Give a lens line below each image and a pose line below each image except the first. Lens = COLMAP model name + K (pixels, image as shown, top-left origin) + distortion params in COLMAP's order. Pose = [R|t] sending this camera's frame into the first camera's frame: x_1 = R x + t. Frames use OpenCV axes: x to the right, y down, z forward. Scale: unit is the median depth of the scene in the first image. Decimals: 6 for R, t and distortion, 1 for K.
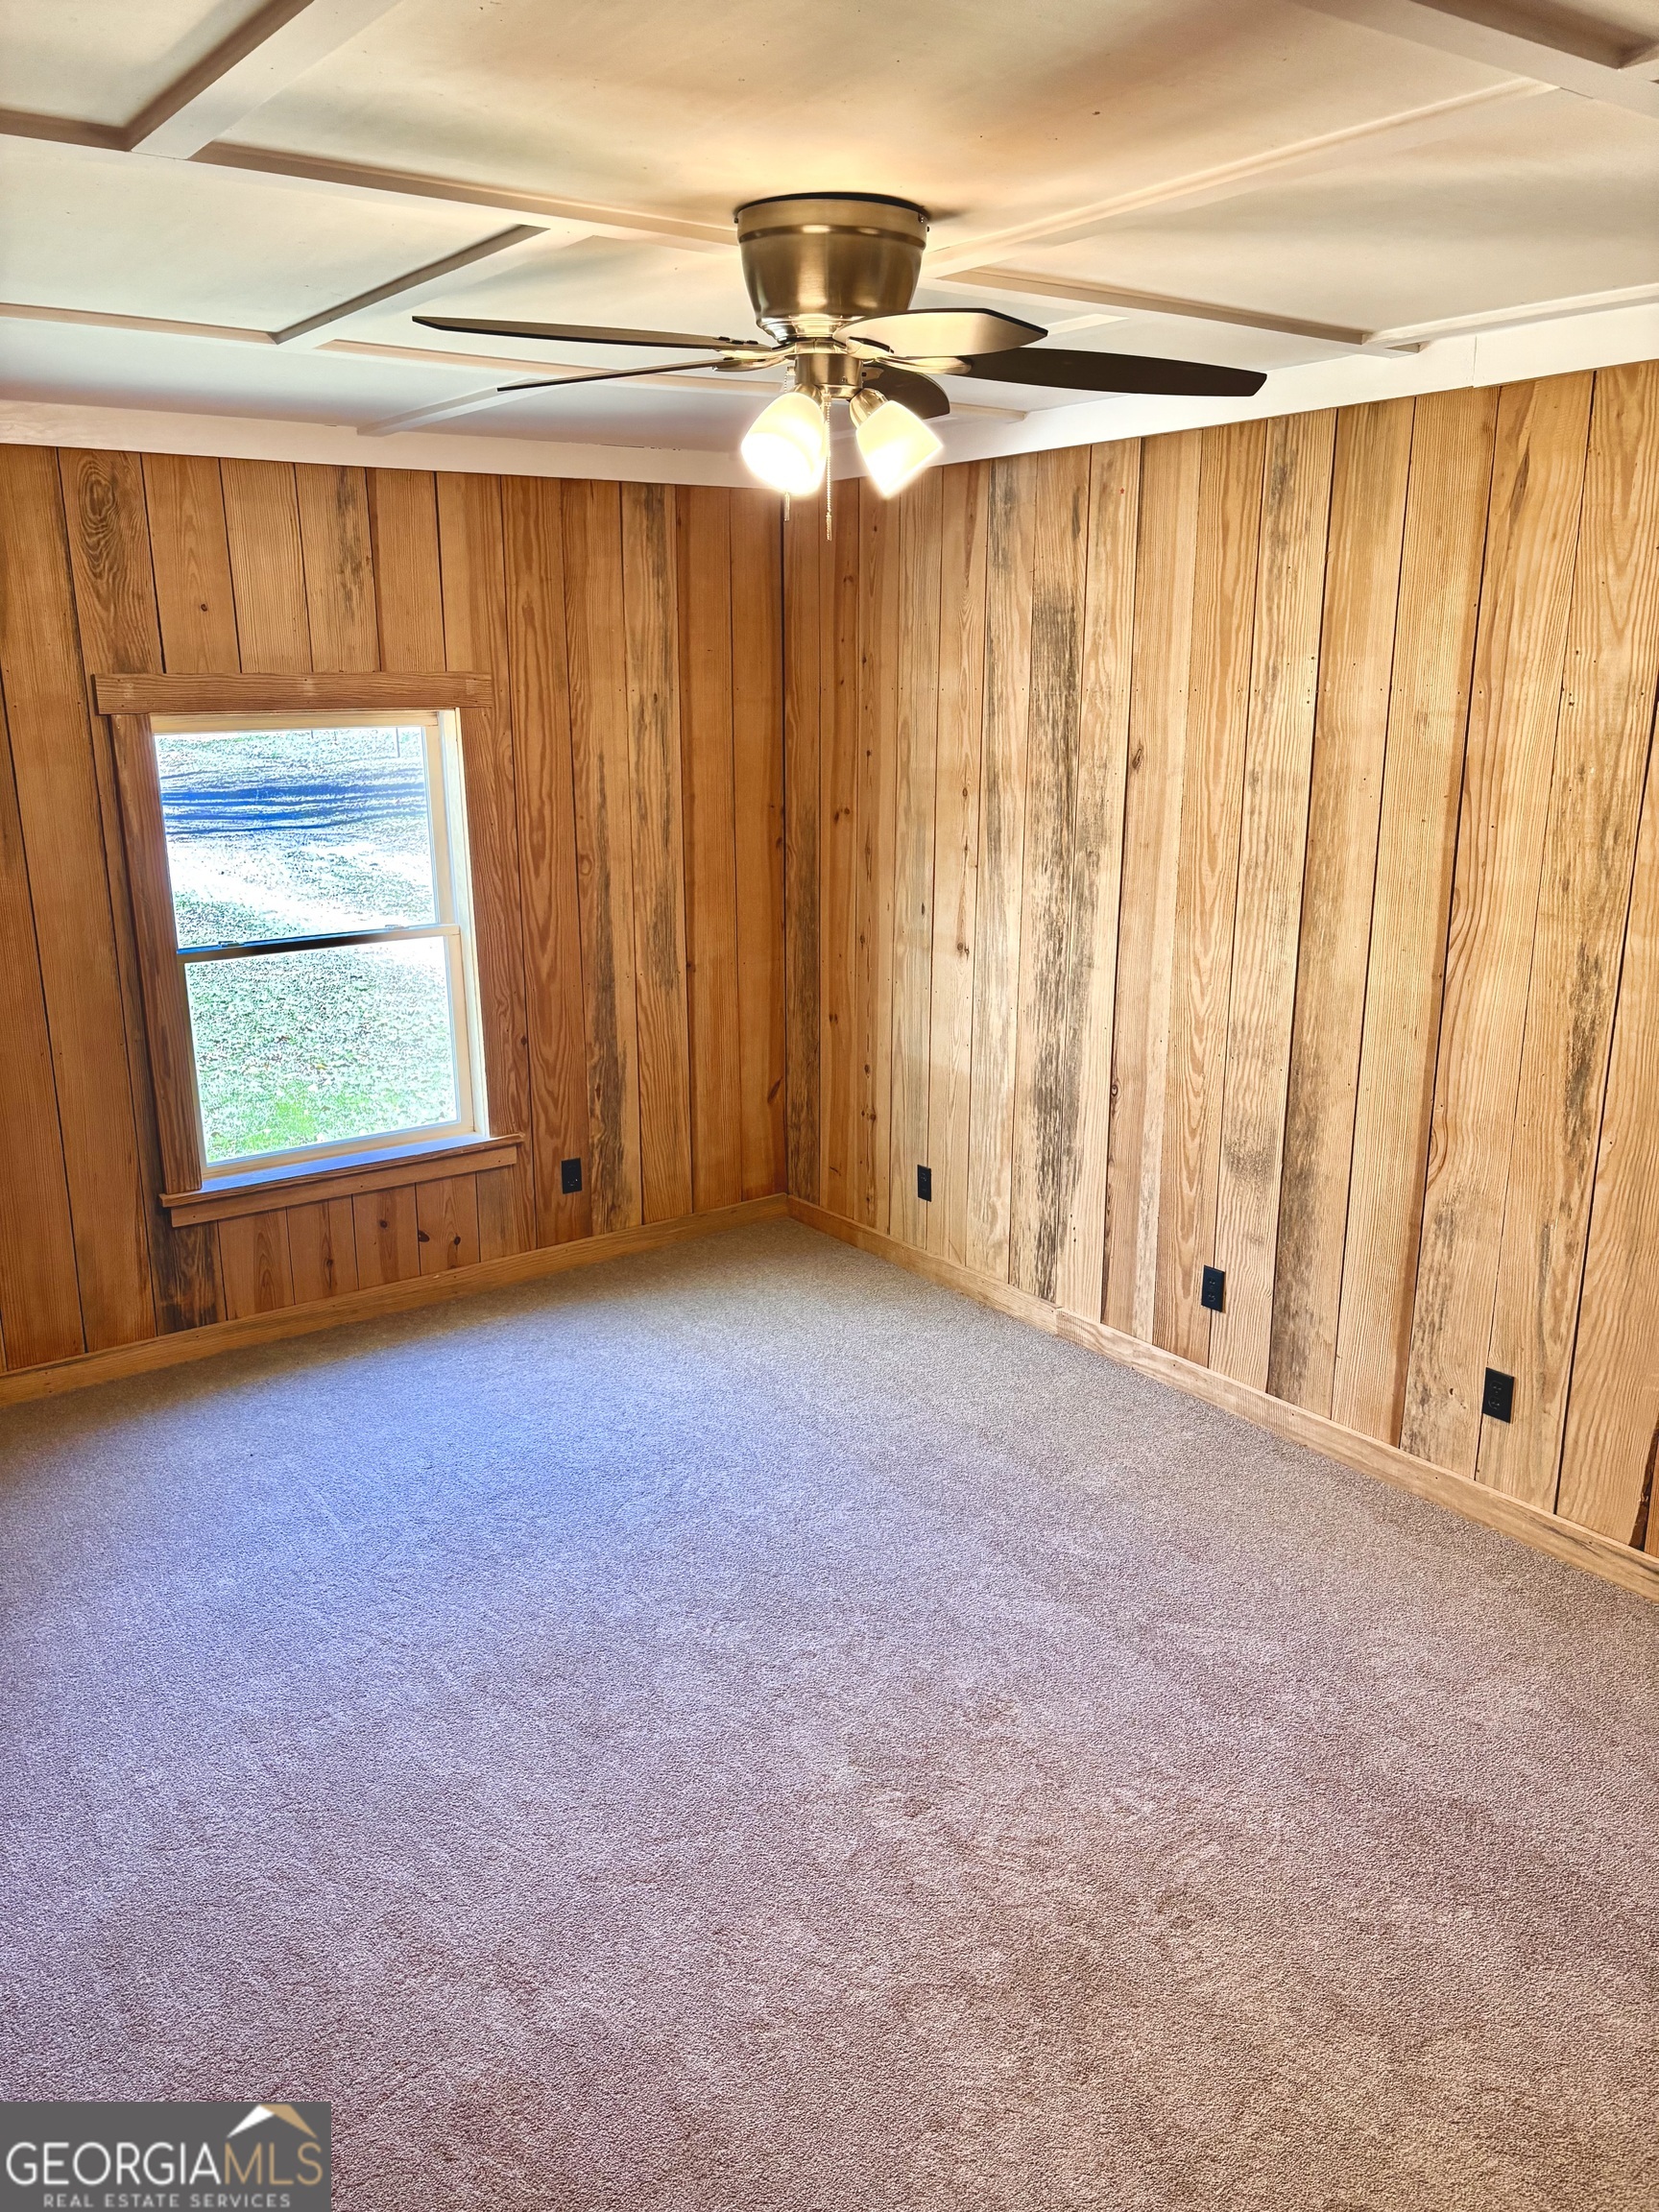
lens RADIAL K [[1671.7, 0, 829.5], [0, 1671.7, 1106.0], [0, 0, 1]] dist [0.036268, -0.026463]
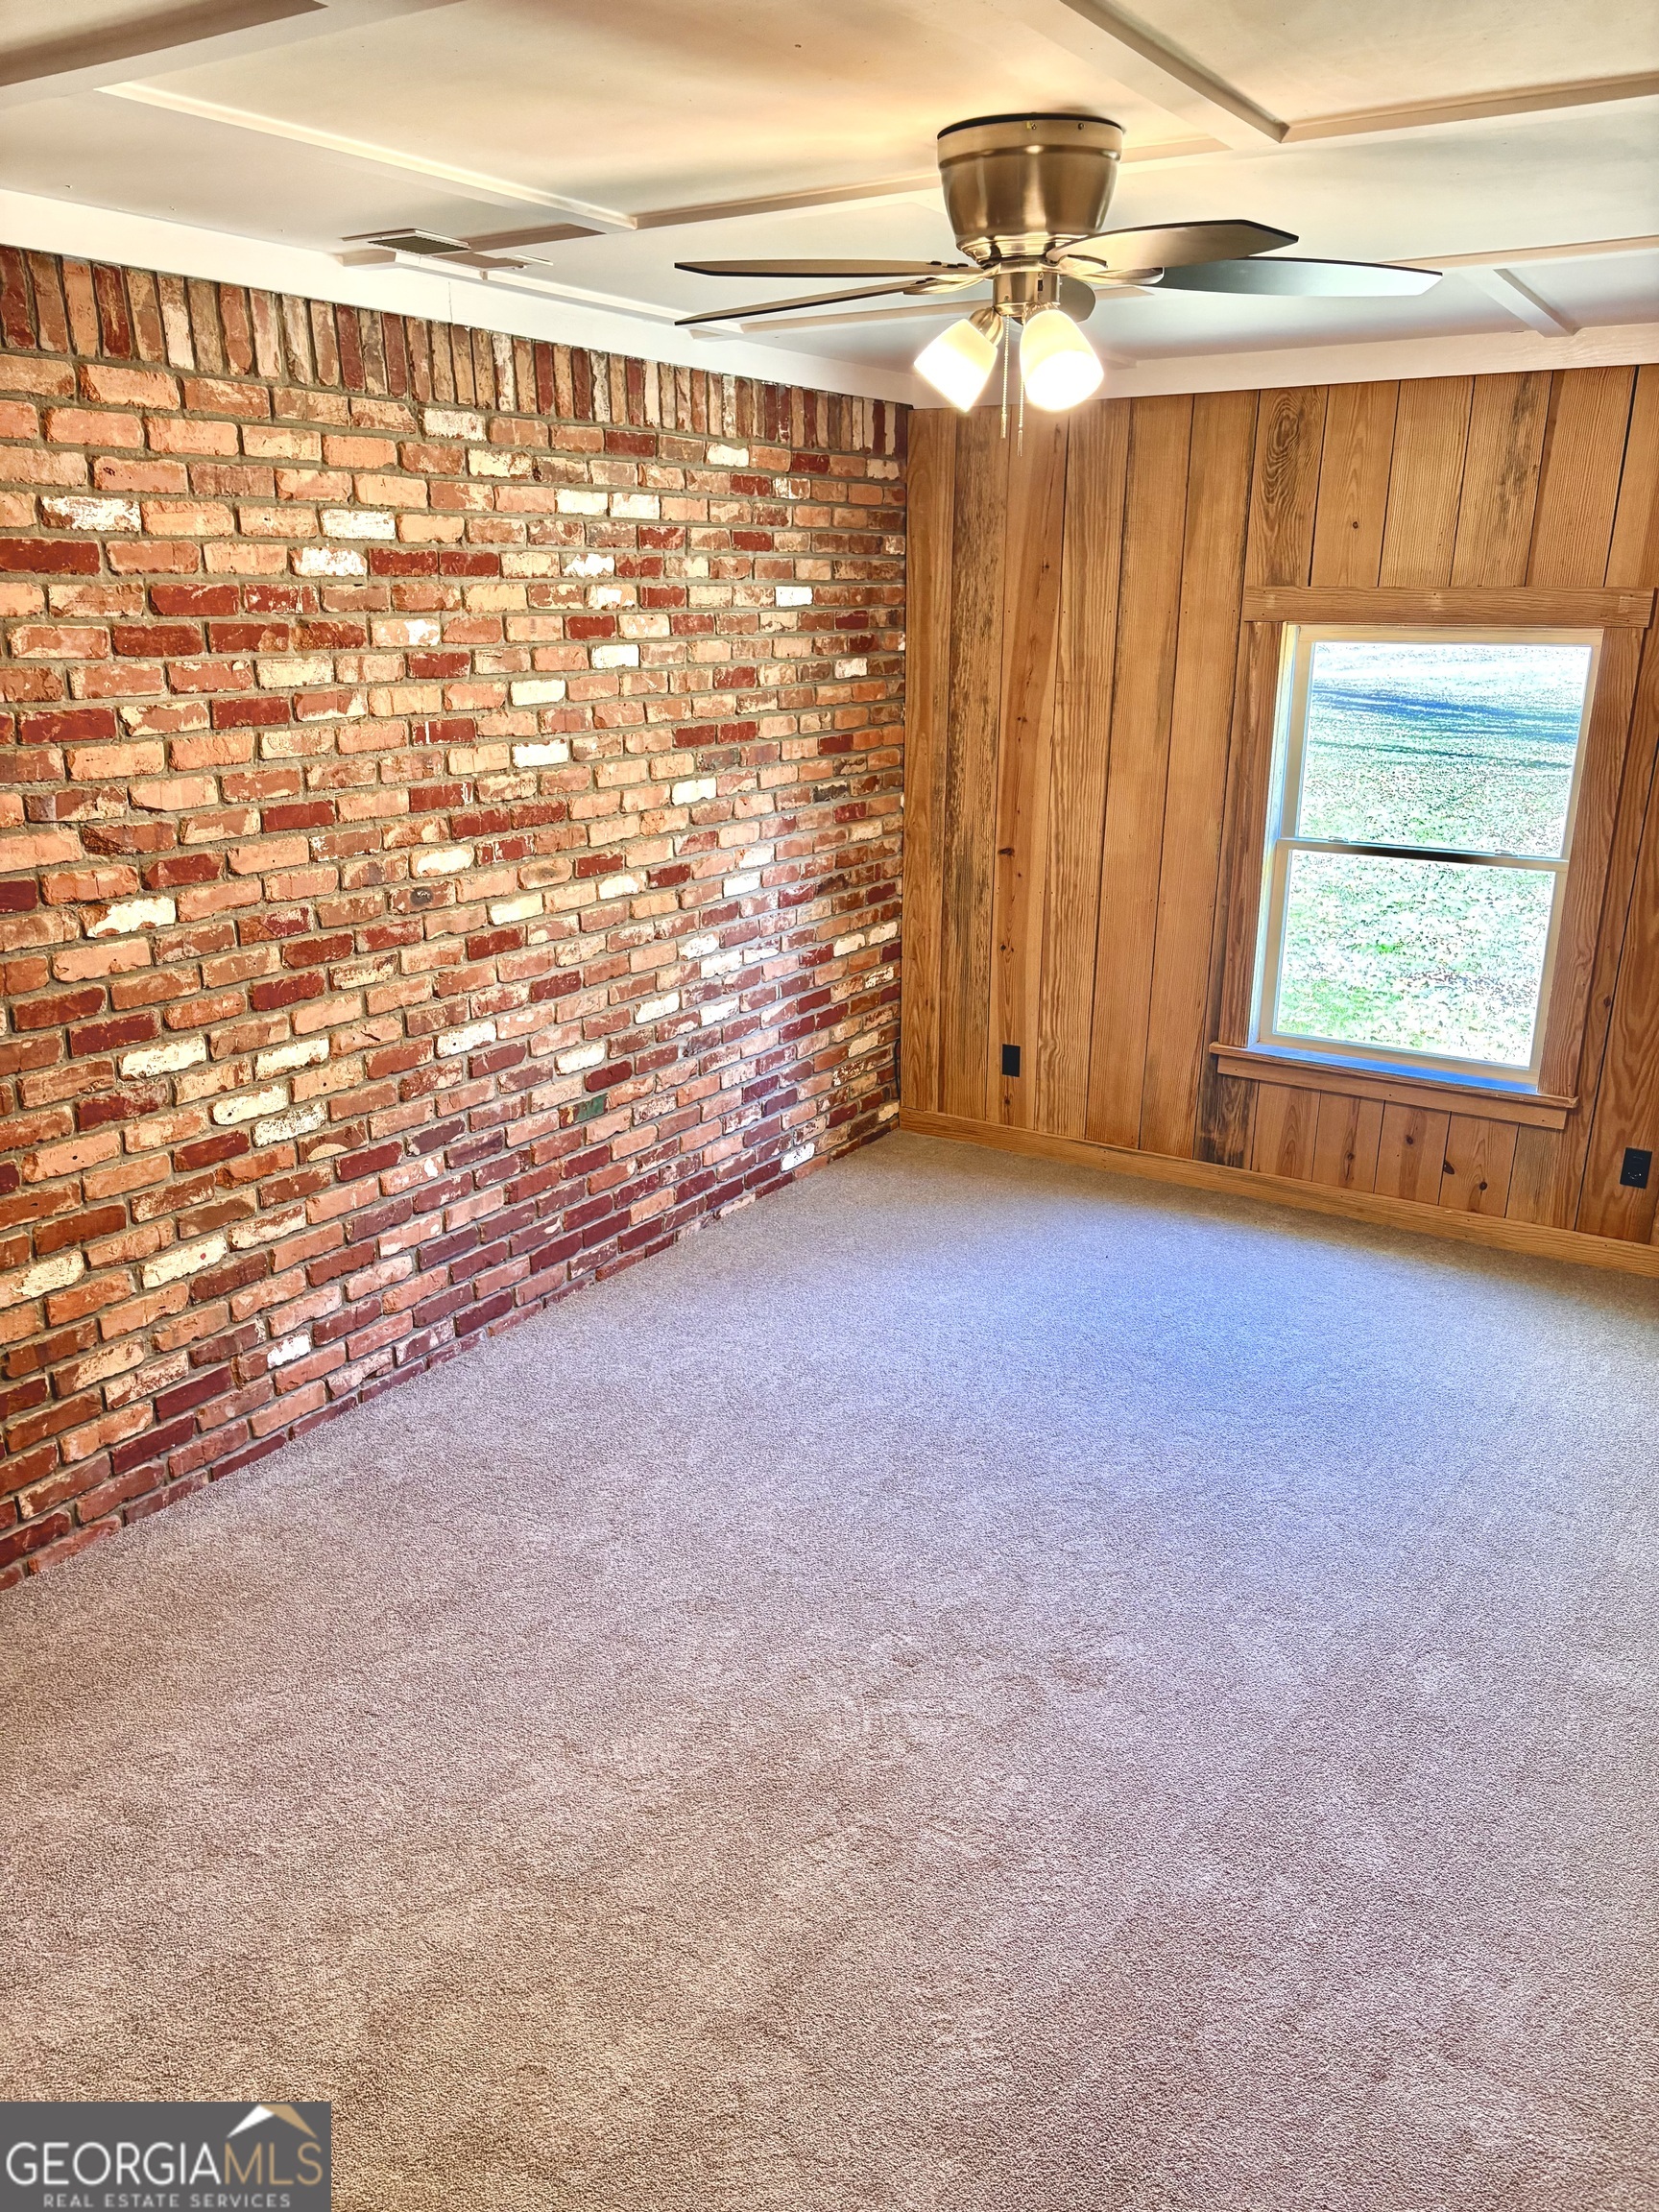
lens RADIAL K [[1671.7, 0, 829.5], [0, 1671.7, 1106.0], [0, 0, 1]] dist [0.036268, -0.026463]
pose [[0.354759, 0.283642, -0.890895, 0.553904], [-0.247455, 0.947376, 0.203087, -0.074687], [0.901617, 0.148409, 0.406278, 0.297195]]
